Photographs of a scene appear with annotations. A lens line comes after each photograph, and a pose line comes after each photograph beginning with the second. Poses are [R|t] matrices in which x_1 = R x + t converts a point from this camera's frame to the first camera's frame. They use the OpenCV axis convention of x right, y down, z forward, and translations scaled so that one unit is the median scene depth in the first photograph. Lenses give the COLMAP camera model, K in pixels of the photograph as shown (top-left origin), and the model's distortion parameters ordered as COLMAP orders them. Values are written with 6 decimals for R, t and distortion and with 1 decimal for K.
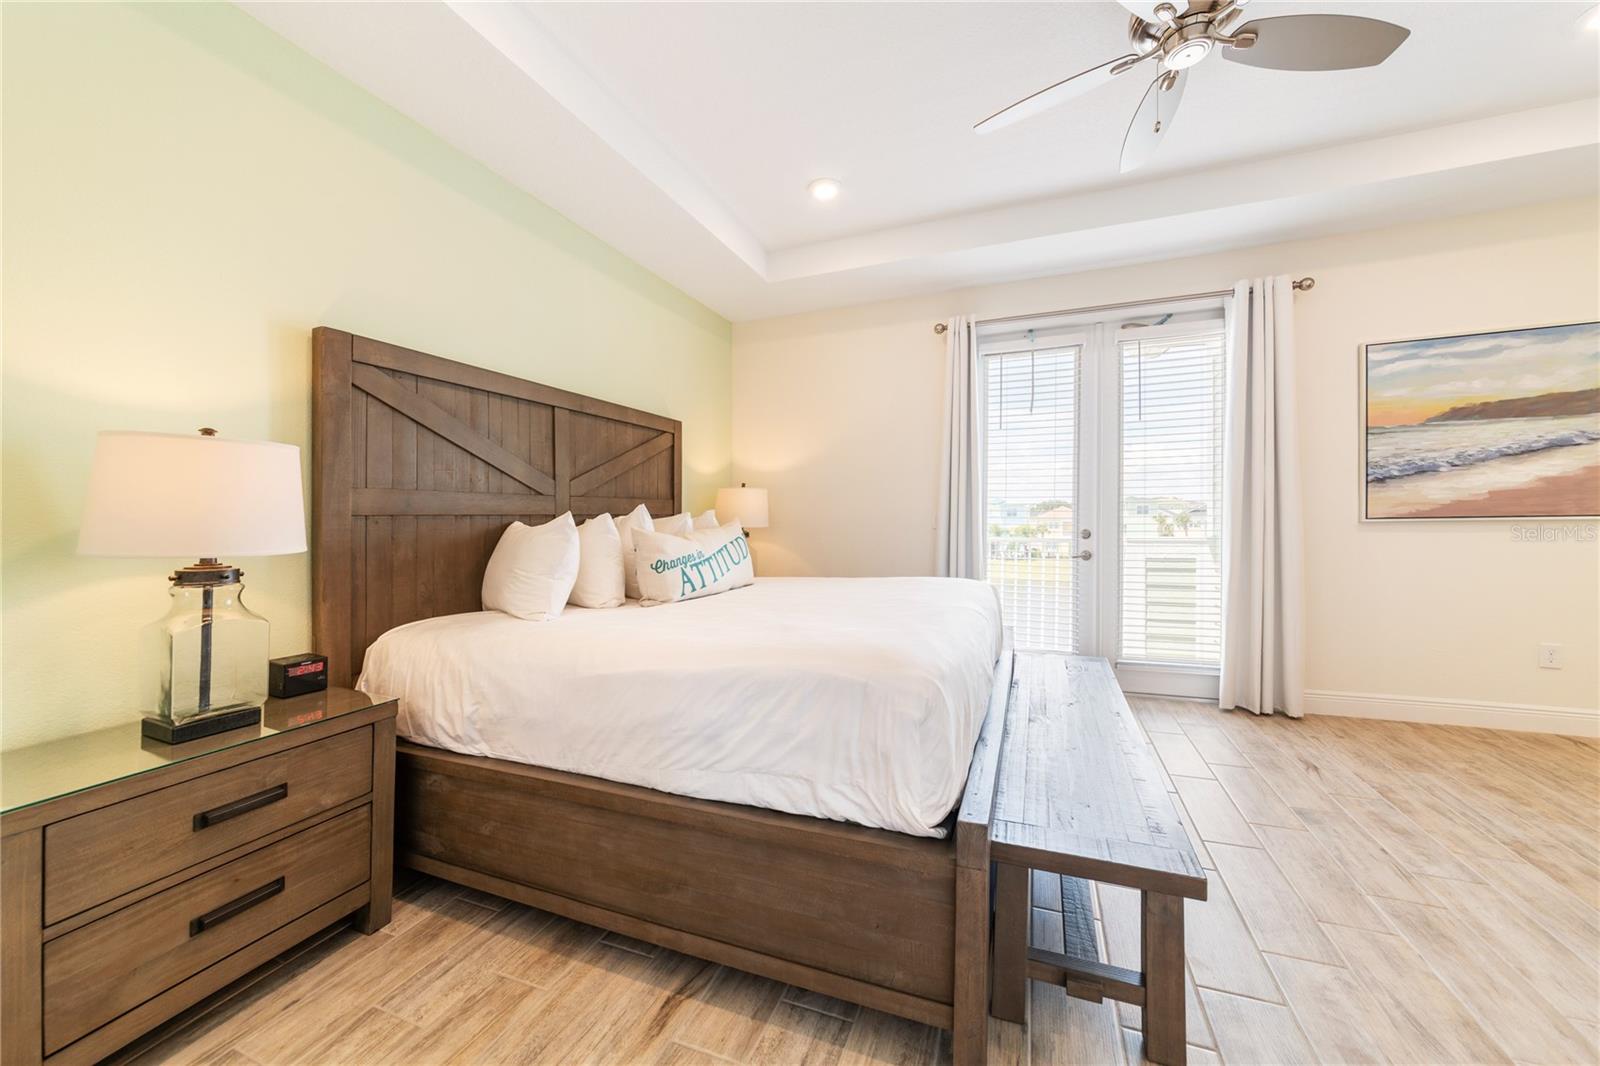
lens RADIAL K [[589.6, 0, 797.5], [0, 589.6, 517.4], [0, 0, 1]] dist [-0.002568, 0.002024]
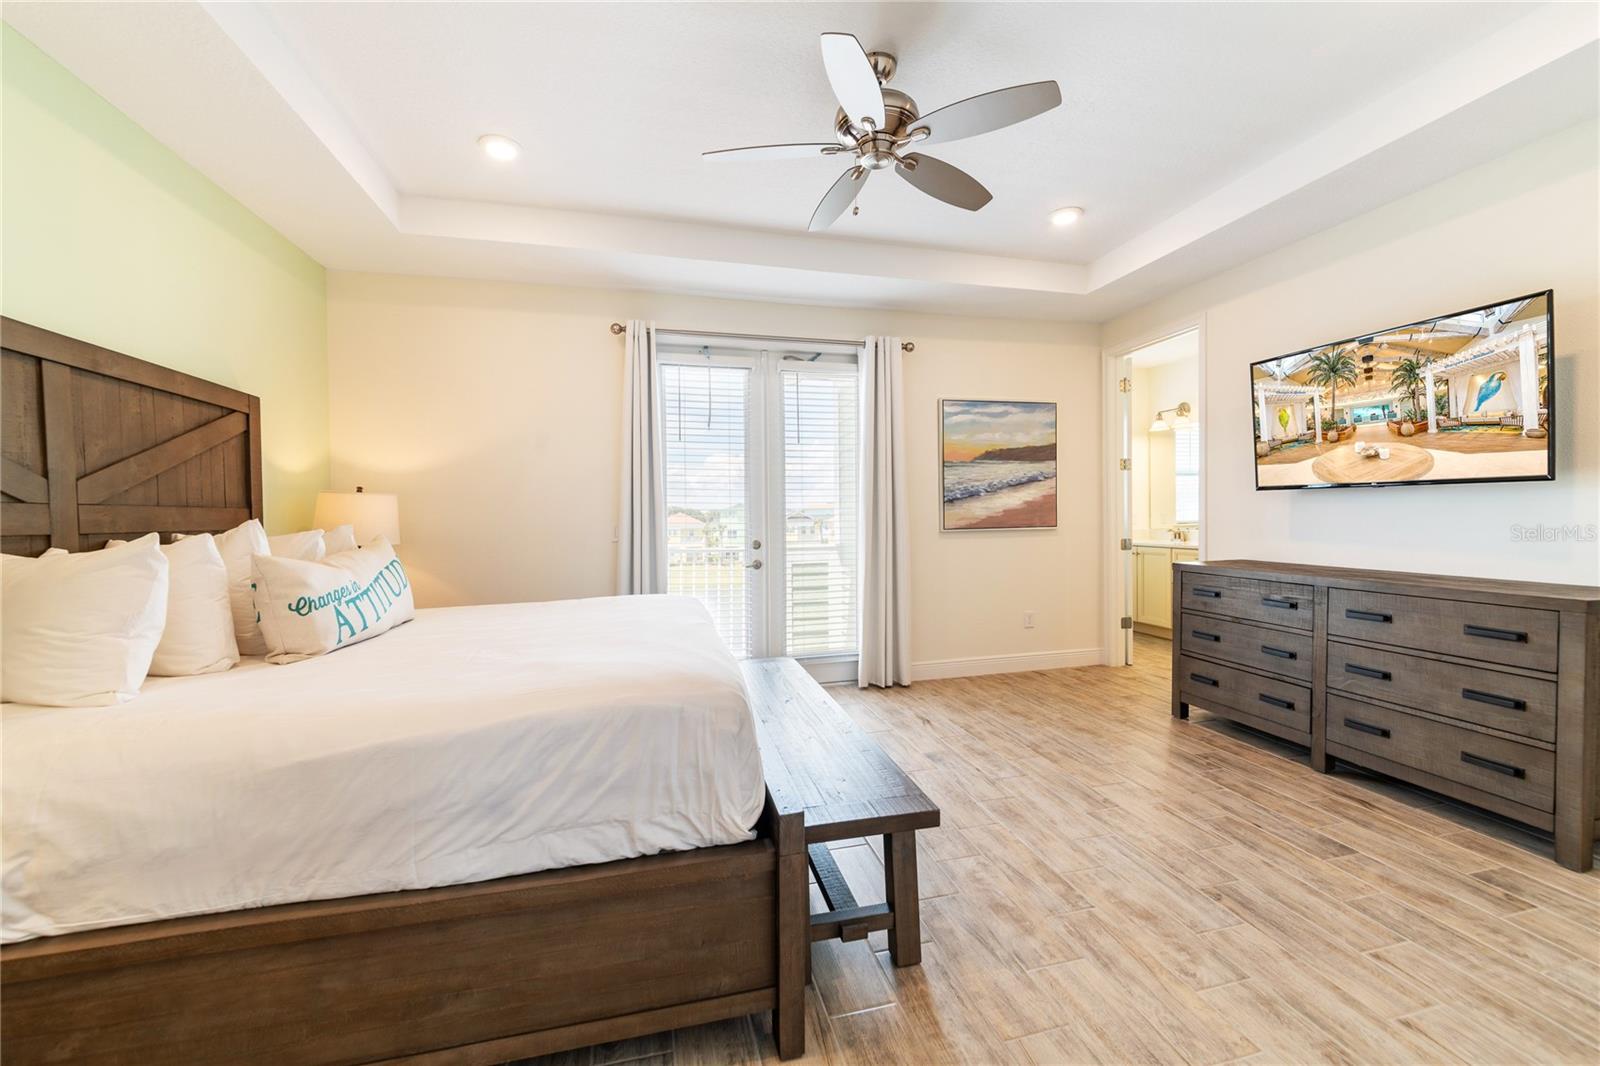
lens RADIAL K [[641.3, 0, 801.0], [0, 641.3, 521.4], [0, 0, 1]] dist [-0.000589, -0.000631]
pose [[0.816631, -0.000844, 0.577159, -0.182780], [0.002637, 0.999994, -0.002268, -0.017851], [-0.577154, 0.003374, 0.816628, -0.005491]]
